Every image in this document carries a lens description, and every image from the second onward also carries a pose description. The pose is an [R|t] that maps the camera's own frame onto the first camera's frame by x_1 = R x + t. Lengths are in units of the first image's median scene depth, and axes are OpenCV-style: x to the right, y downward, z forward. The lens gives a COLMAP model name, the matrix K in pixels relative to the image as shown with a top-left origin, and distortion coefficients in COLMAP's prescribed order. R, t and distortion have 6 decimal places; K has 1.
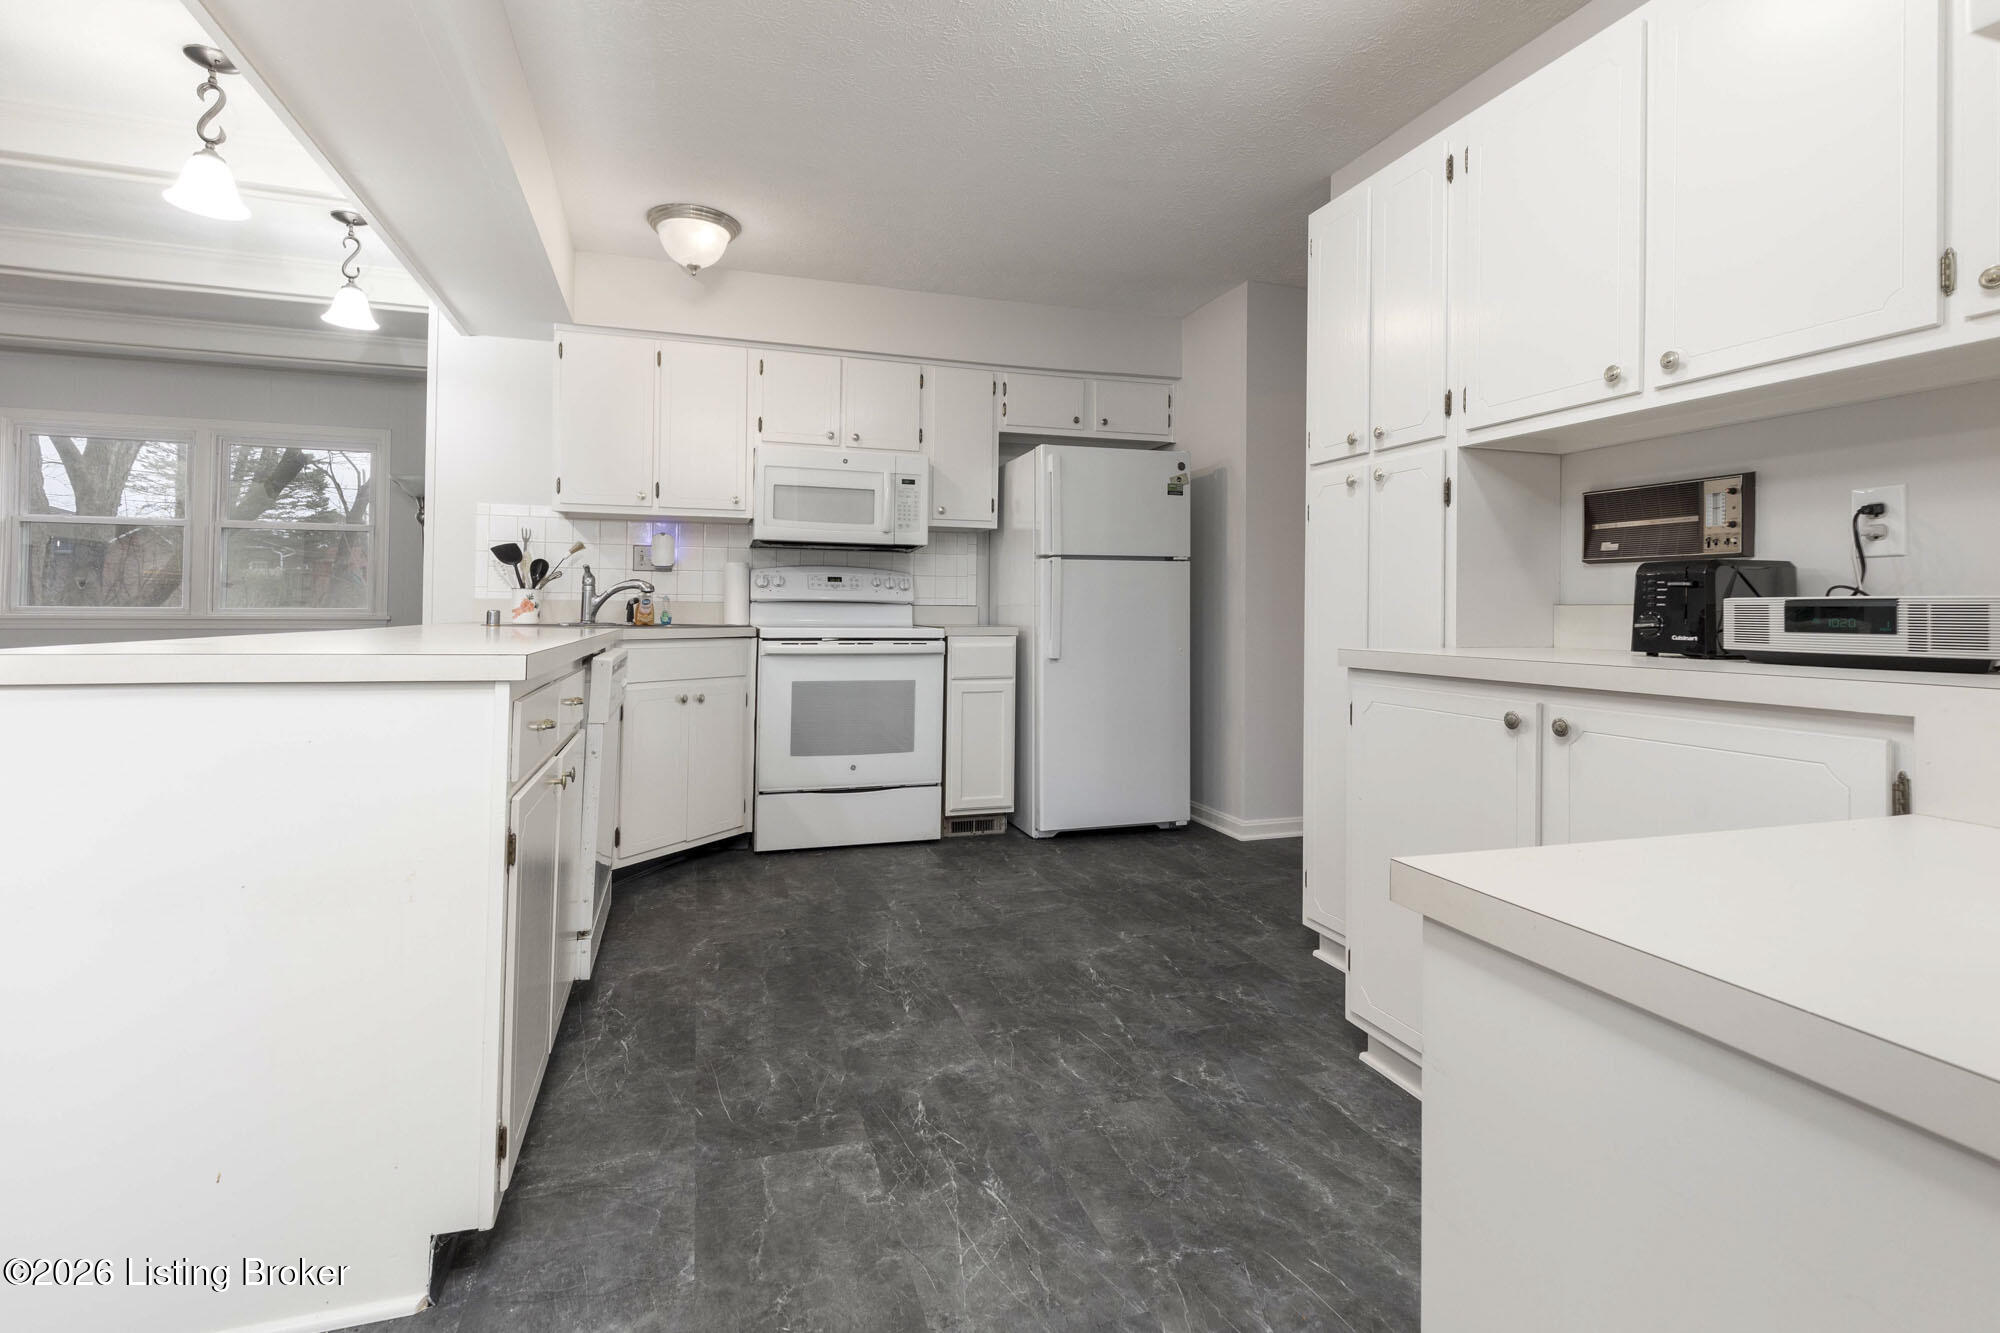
lens RADIAL K [[942.8, 0, 974.8], [0, 942.8, 607.0], [0, 0, 1]] dist [0.001763, -0.000360]
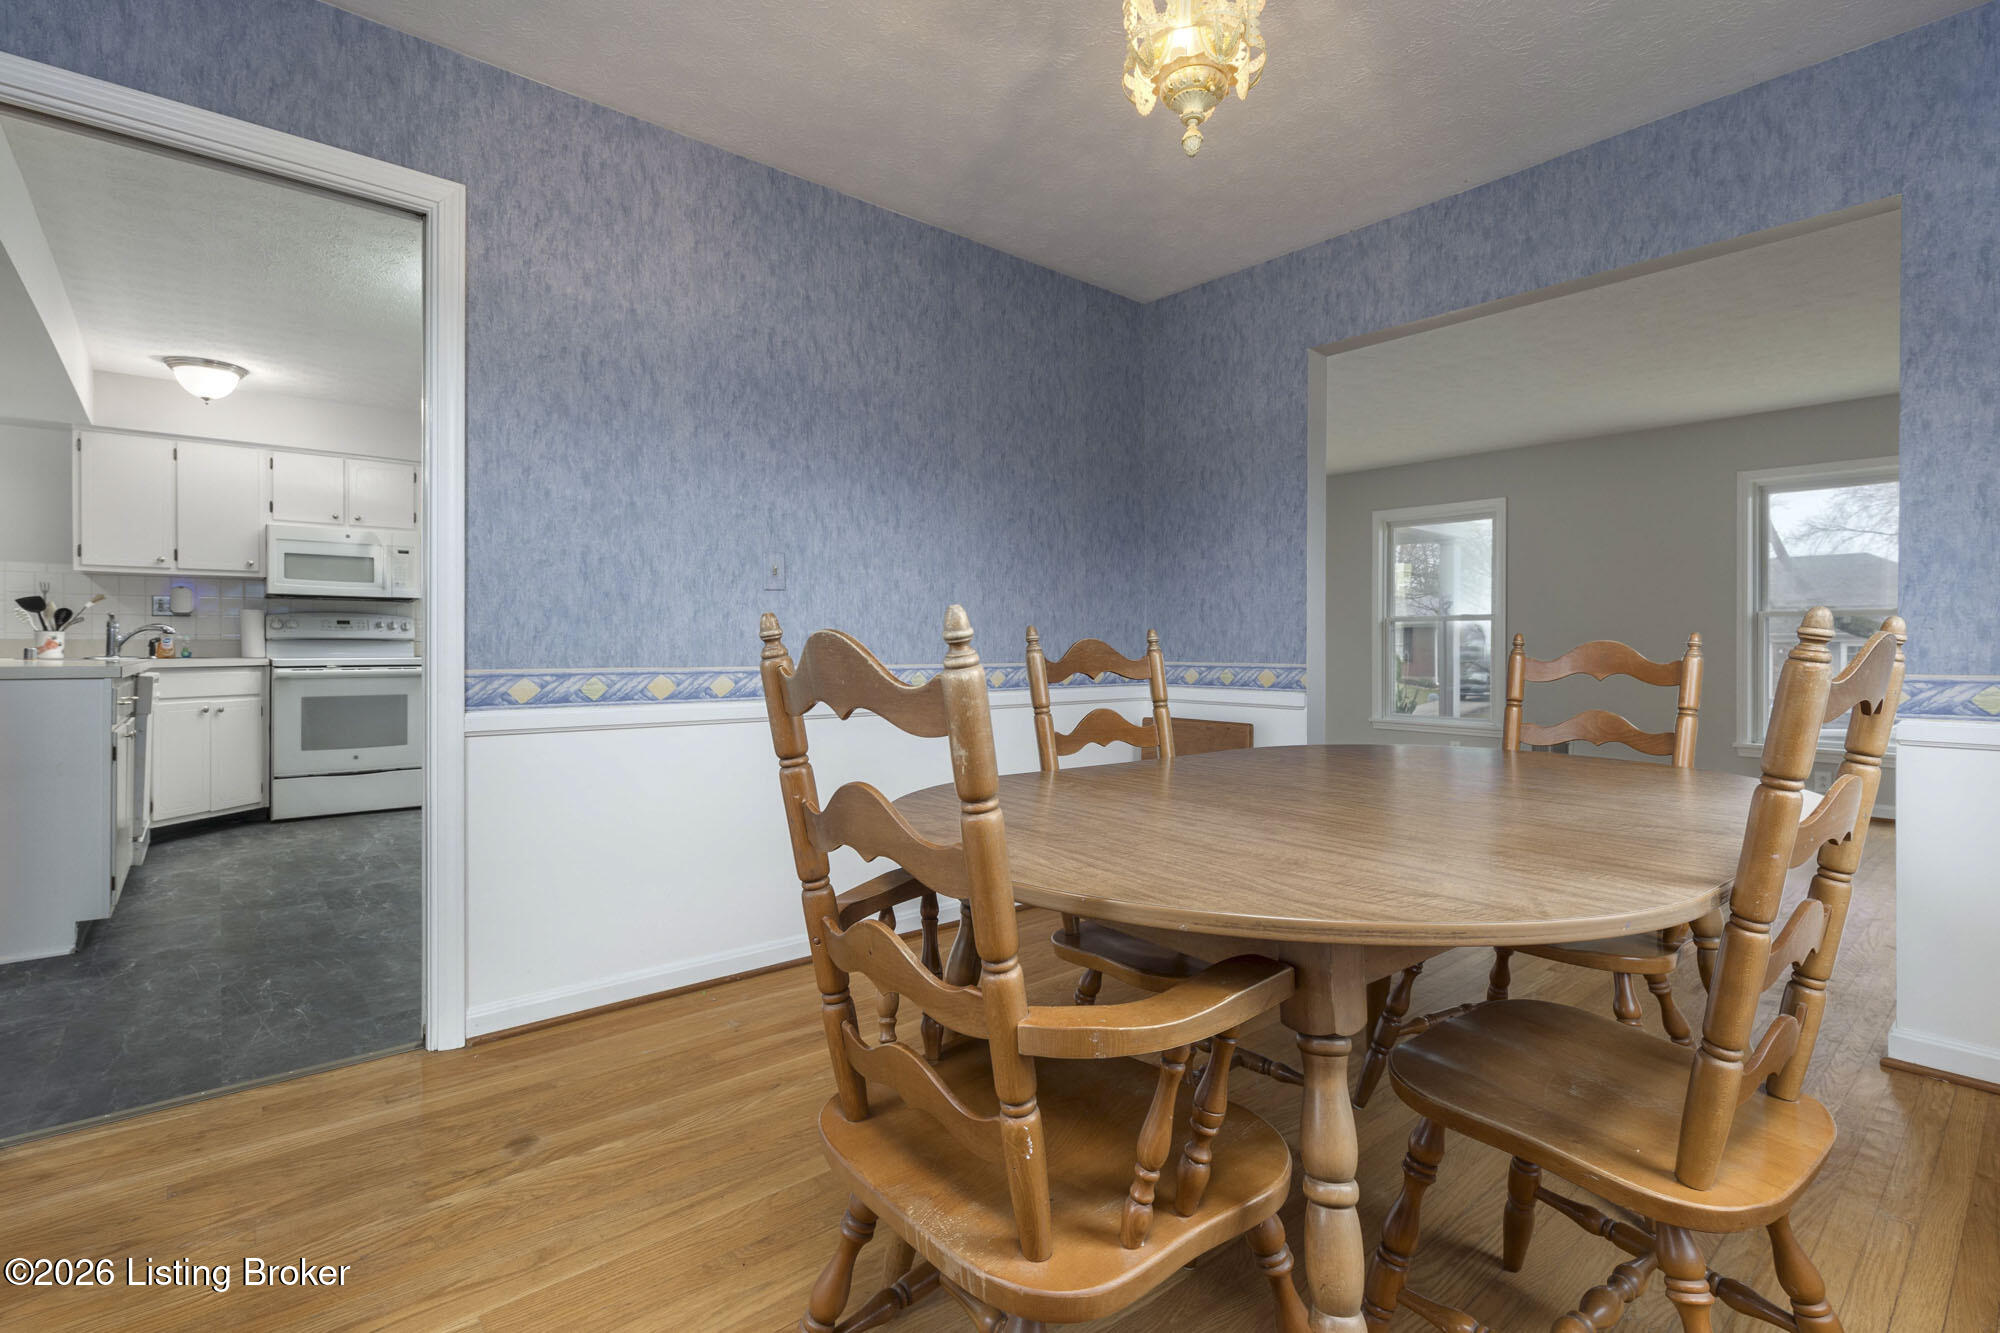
lens RADIAL K [[942.8, 0, 992.8], [0, 942.8, 659.4], [0, 0, 1]] dist [0.001763, -0.000360]
pose [[0.918618, -0.015750, 0.394832, 0.221805], [0.010838, 0.999834, 0.014668, 0.016508], [-0.394997, -0.009195, 0.918636, -0.777556]]
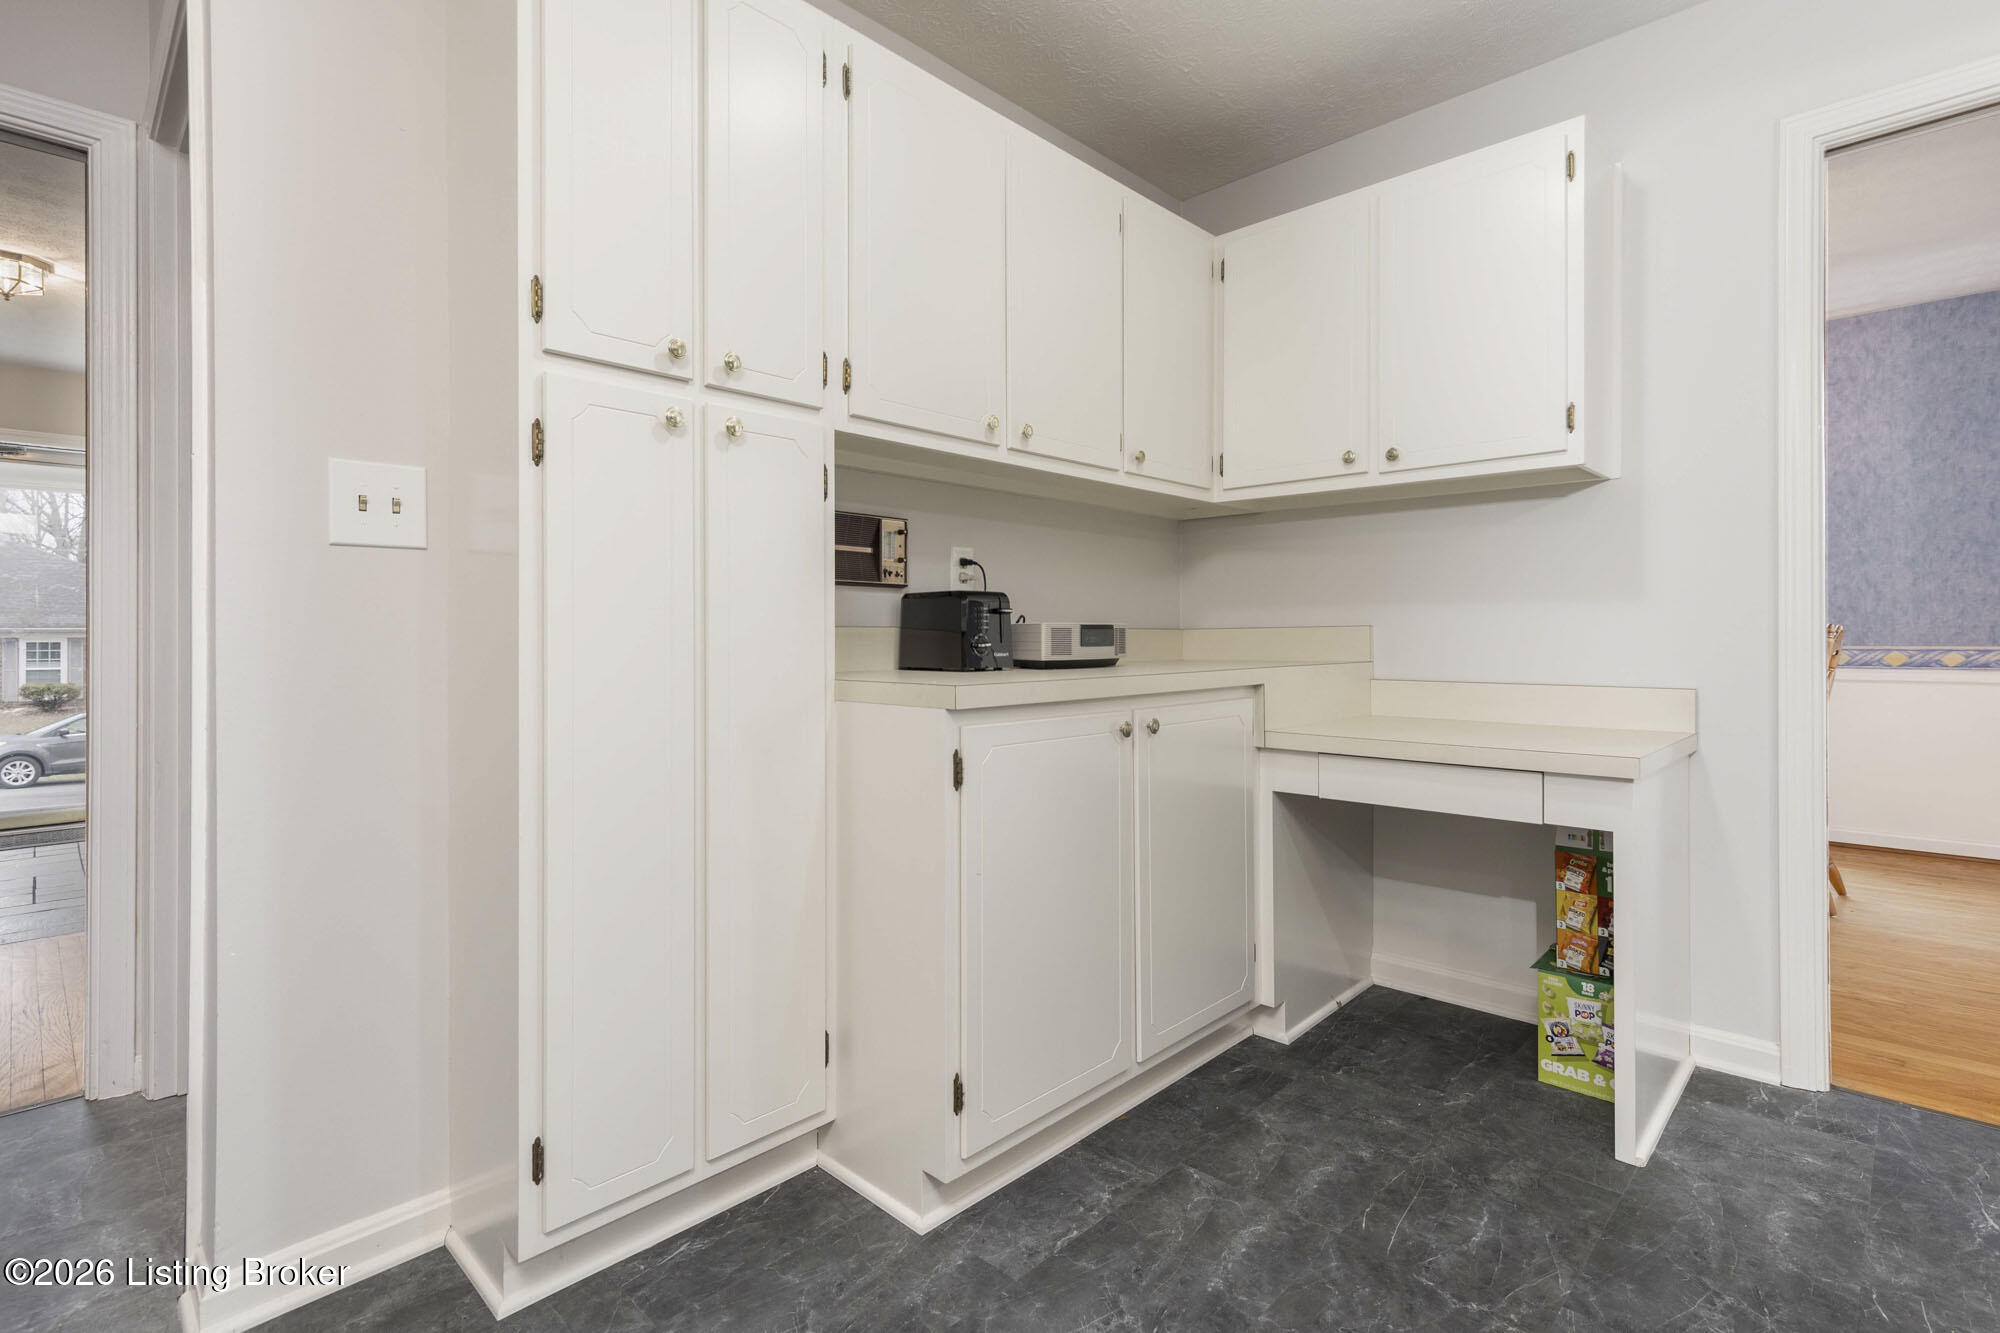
lens RADIAL K [[942.8, 0, 990.2], [0, 942.8, 646.3], [0, 0, 1]] dist [0.001763, -0.000360]
pose [[-0.479110, -0.011060, 0.877685, -0.190265], [0.002582, 0.999899, 0.014010, 0.002912], [-0.877751, 0.008979, -0.479033, 0.935439]]
